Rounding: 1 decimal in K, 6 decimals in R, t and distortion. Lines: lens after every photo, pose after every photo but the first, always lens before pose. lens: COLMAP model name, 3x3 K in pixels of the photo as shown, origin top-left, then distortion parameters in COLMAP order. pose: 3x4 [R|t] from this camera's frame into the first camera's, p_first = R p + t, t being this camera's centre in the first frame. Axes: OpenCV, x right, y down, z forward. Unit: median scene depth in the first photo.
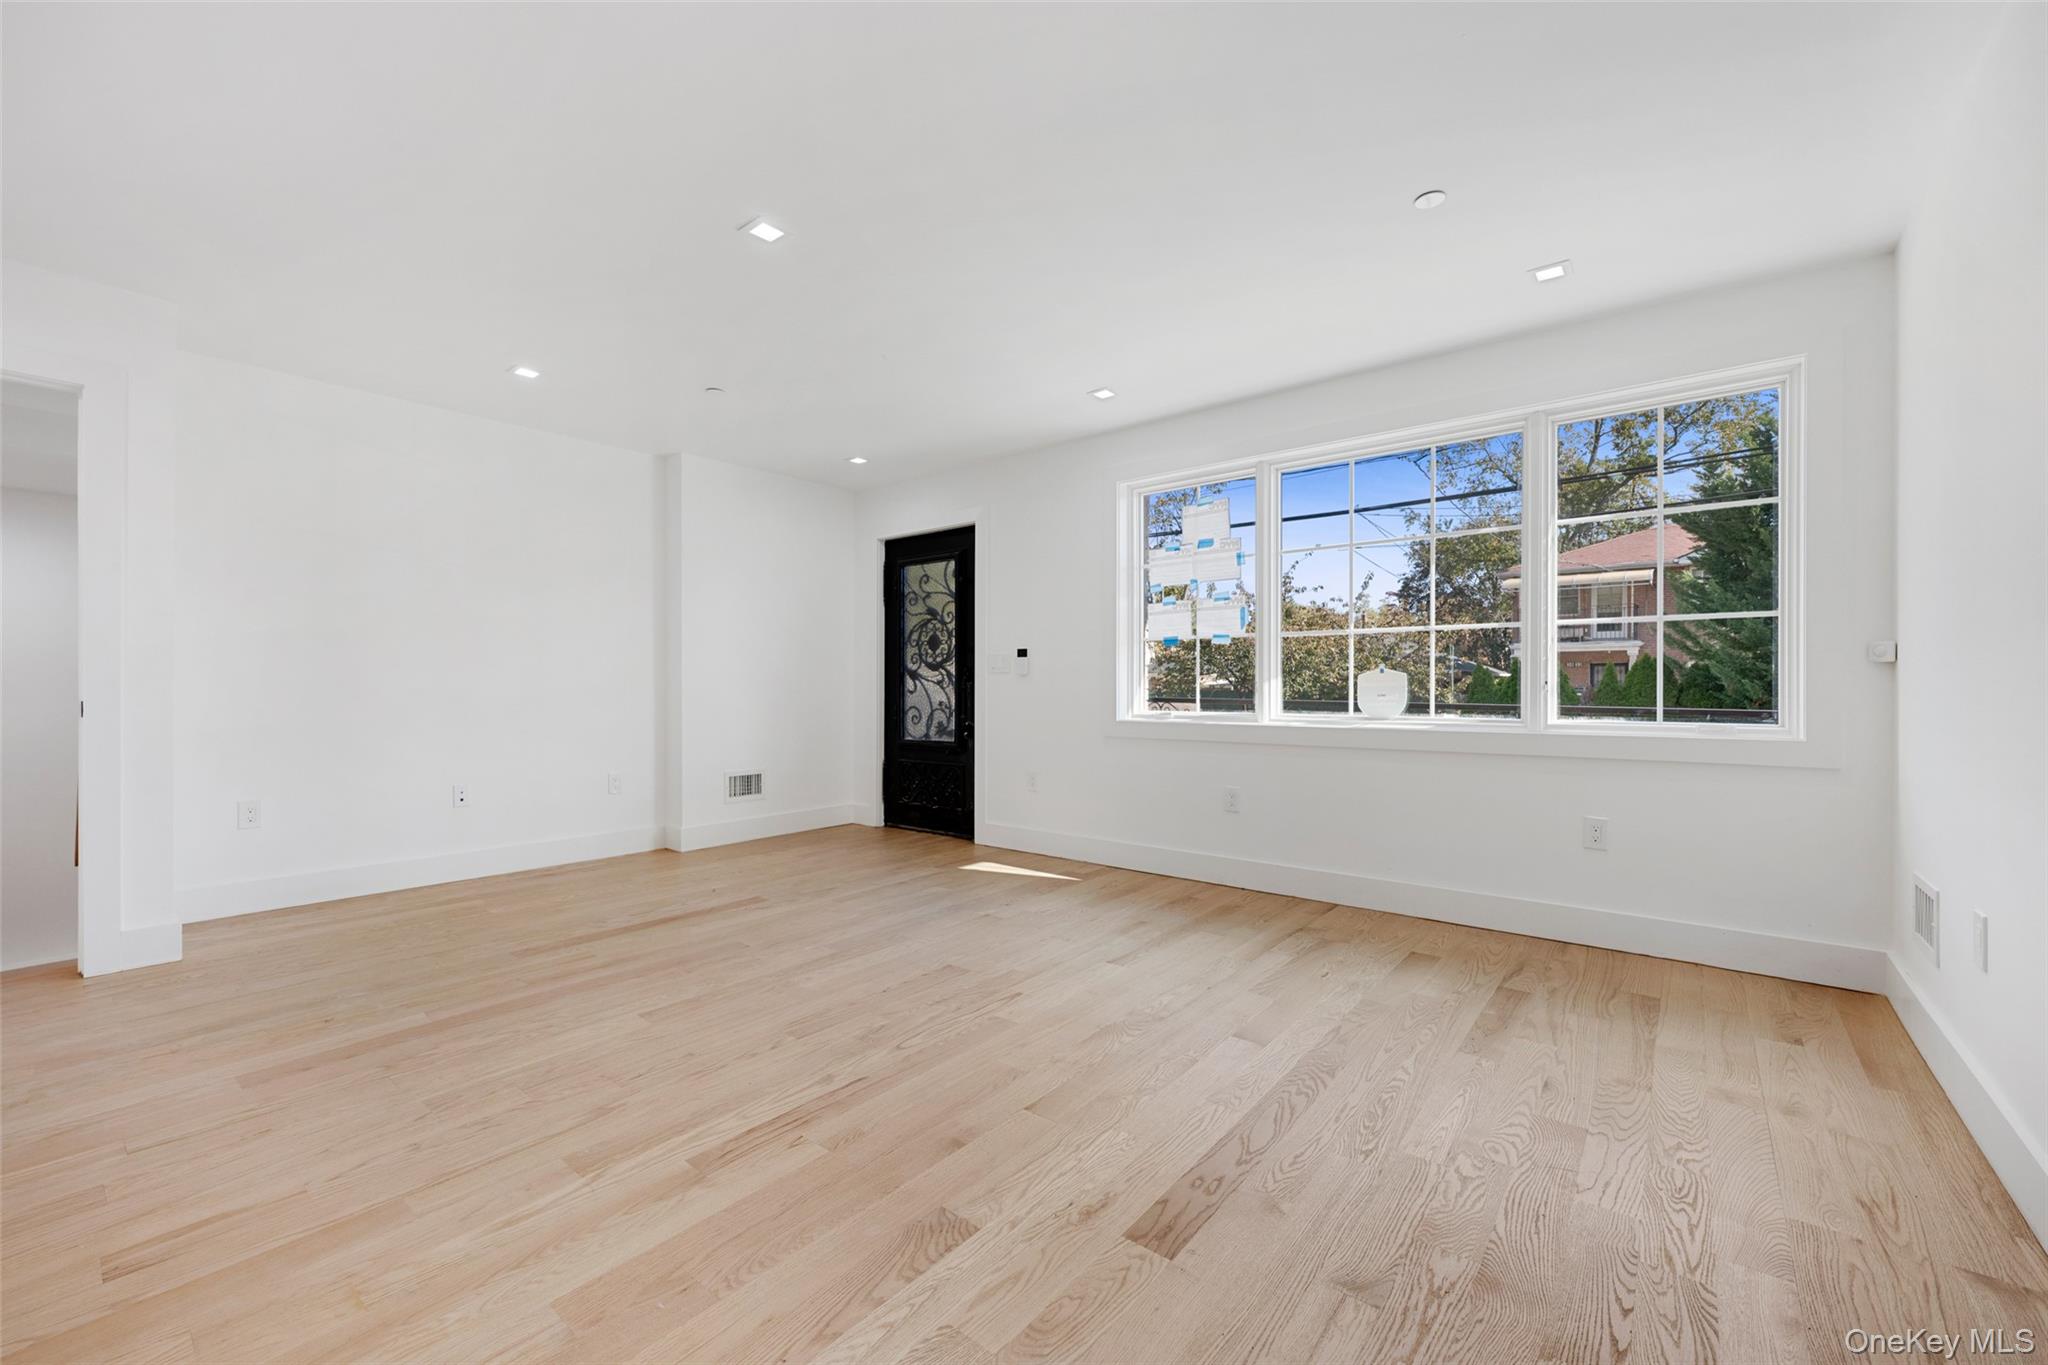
lens RADIAL K [[810.9, 0, 1023.5], [0, 810.9, 680.1], [0, 0, 1]] dist [0.003321, 0.000181]
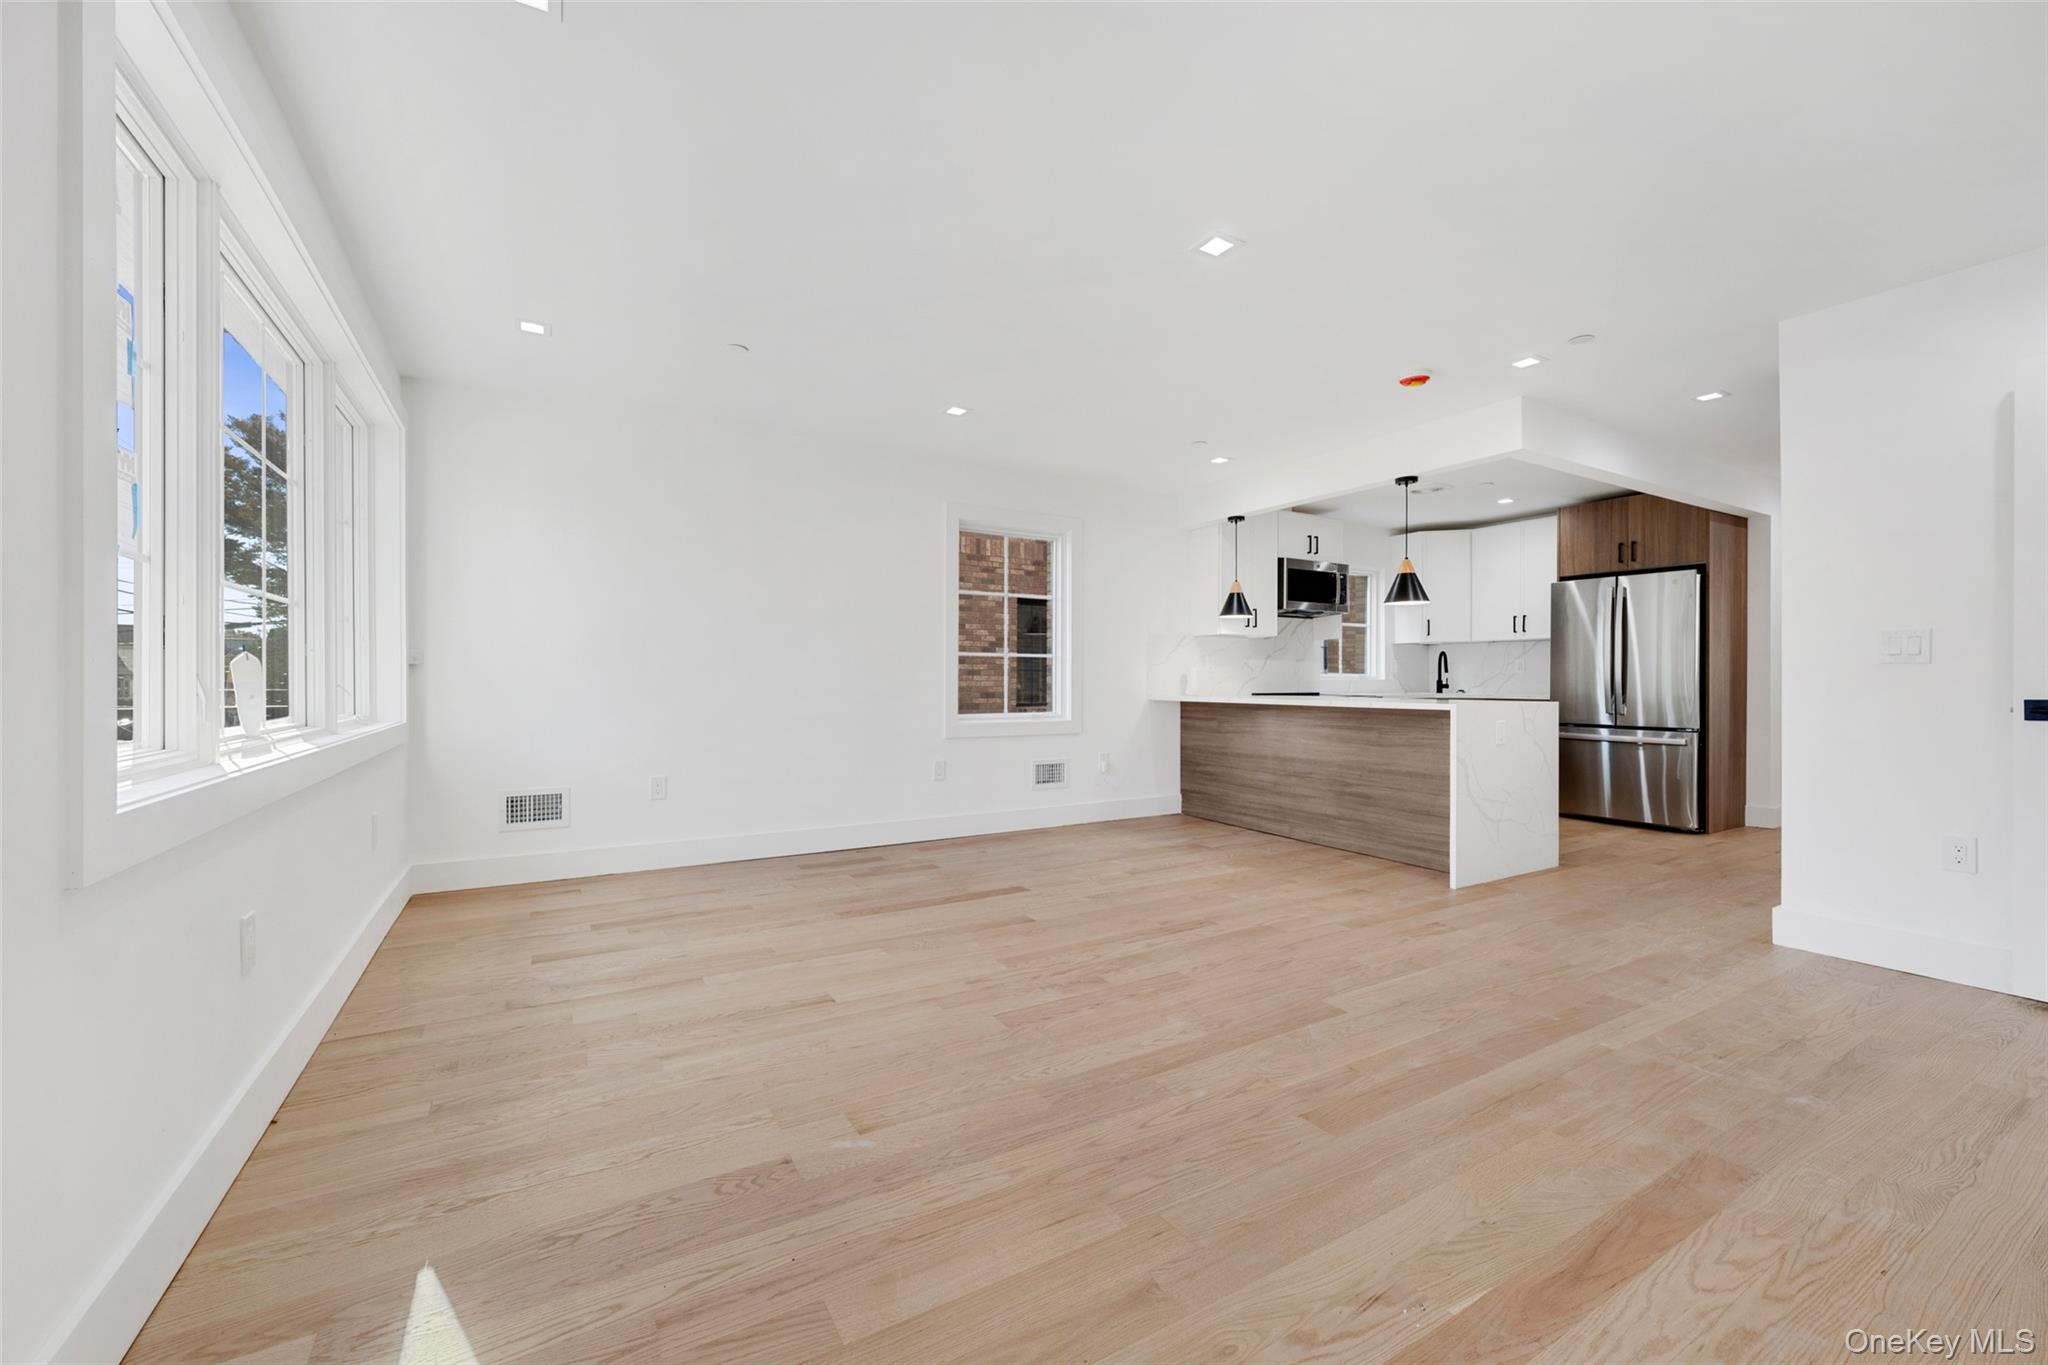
lens RADIAL K [[830.3, 0, 1024.0], [0, 830.3, 682.5], [0, 0, 1]] dist [0.000796, 0.000054]
pose [[-0.941001, -0.002835, 0.338393, -0.371205], [-0.003290, 0.999994, -0.000773, 0.013705], [-0.338389, -0.001840, -0.941005, 1.730122]]
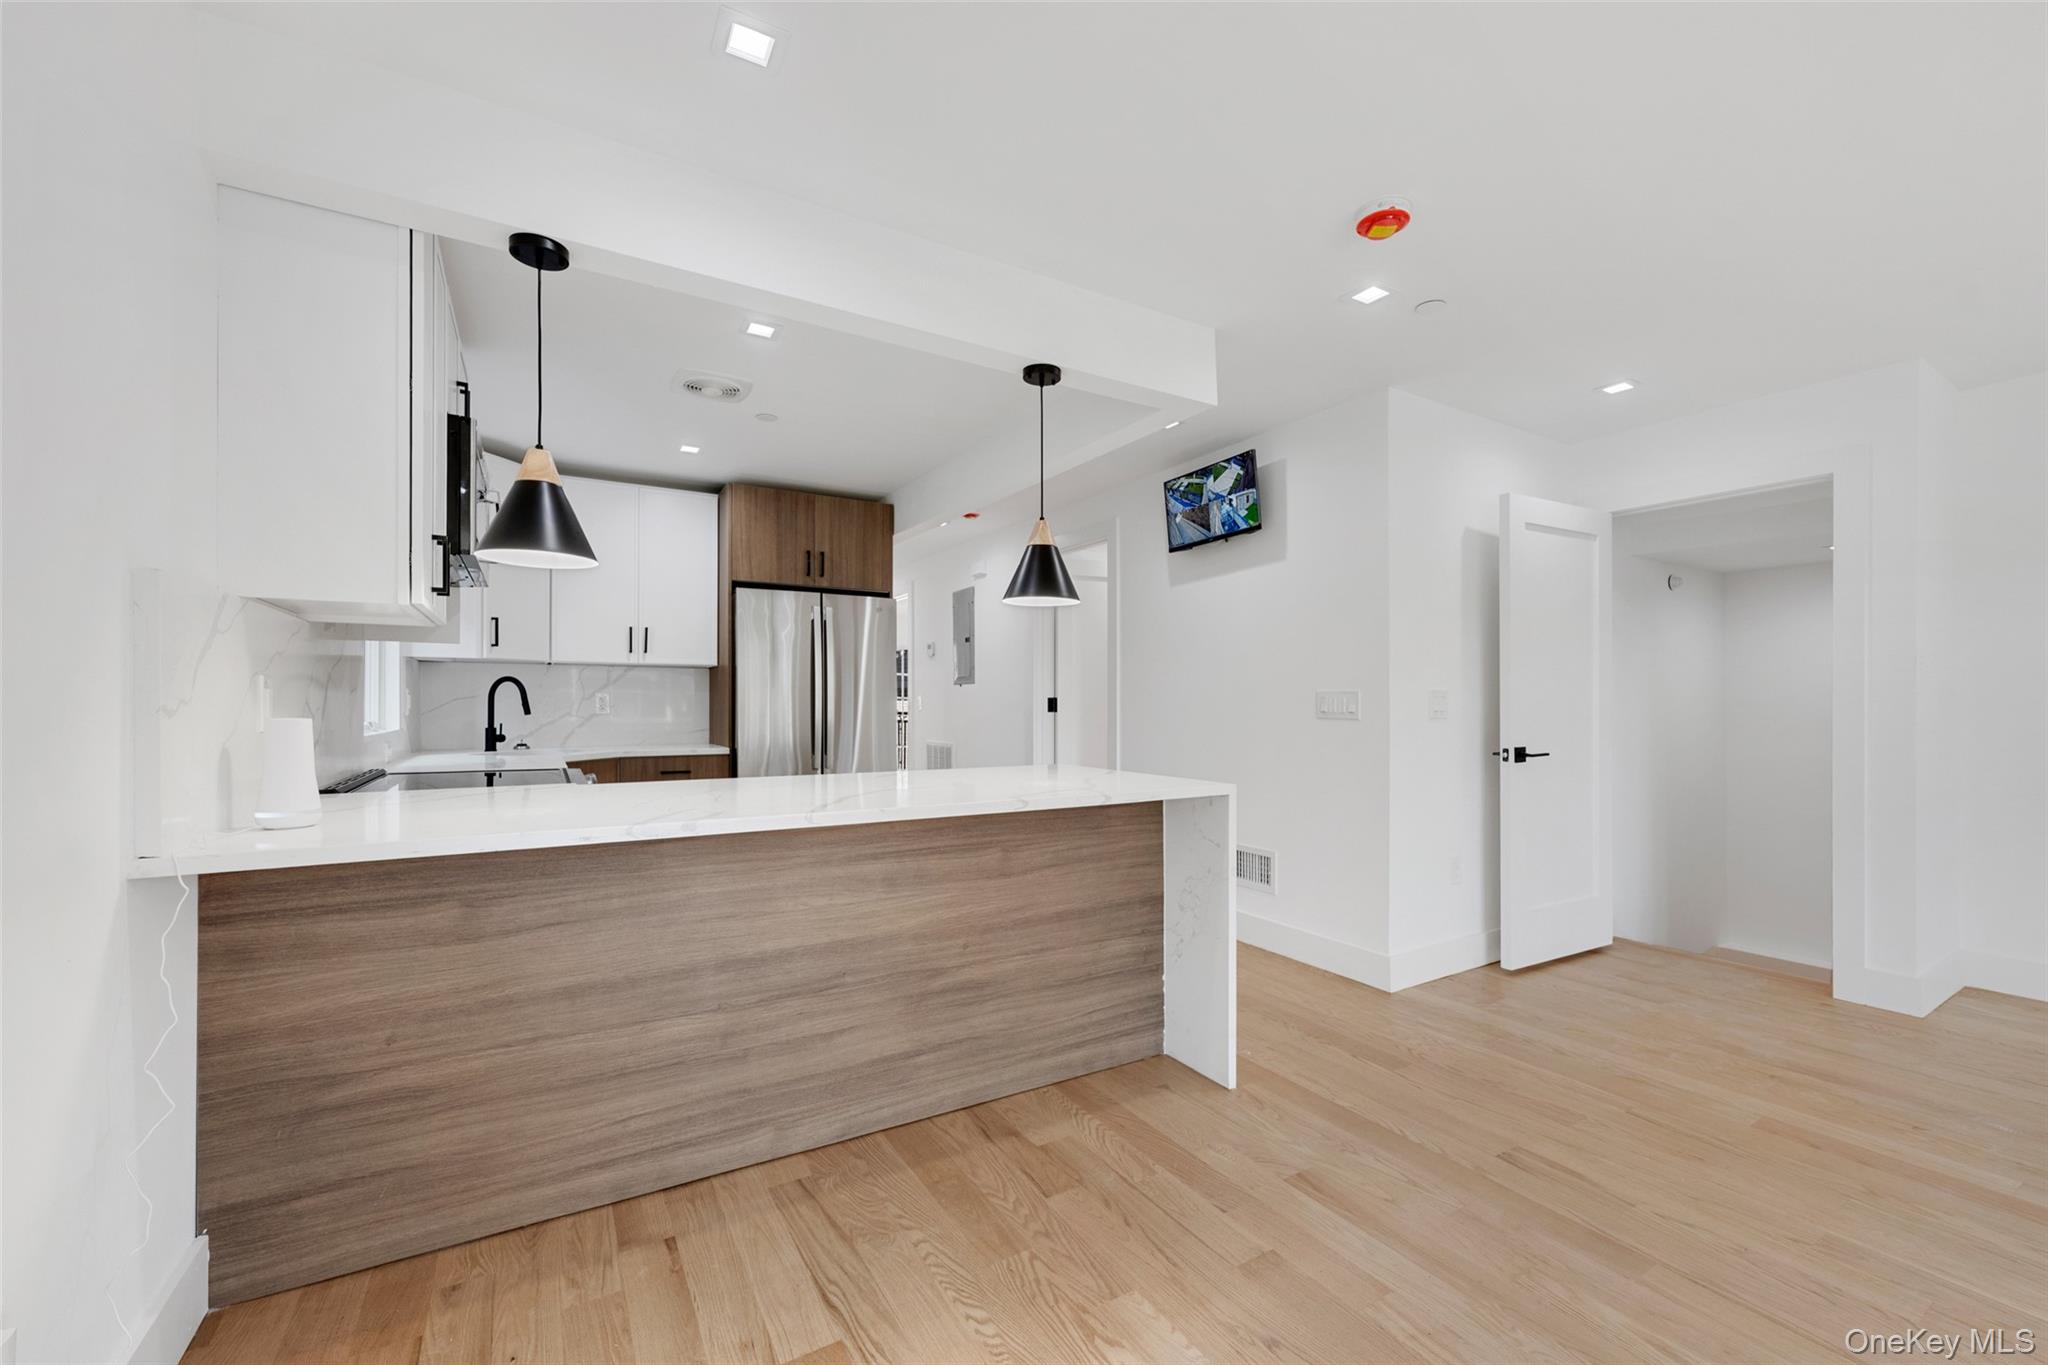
lens RADIAL K [[816.1, 0, 1026.9], [0, 816.1, 697.1], [0, 0, 1]] dist [0.001948, 0.000110]
pose [[-0.337278, -0.007049, -0.941379, 0.252682], [0.002210, 0.999963, -0.008279, -0.034826], [0.941402, -0.004873, -0.337250, 0.325038]]
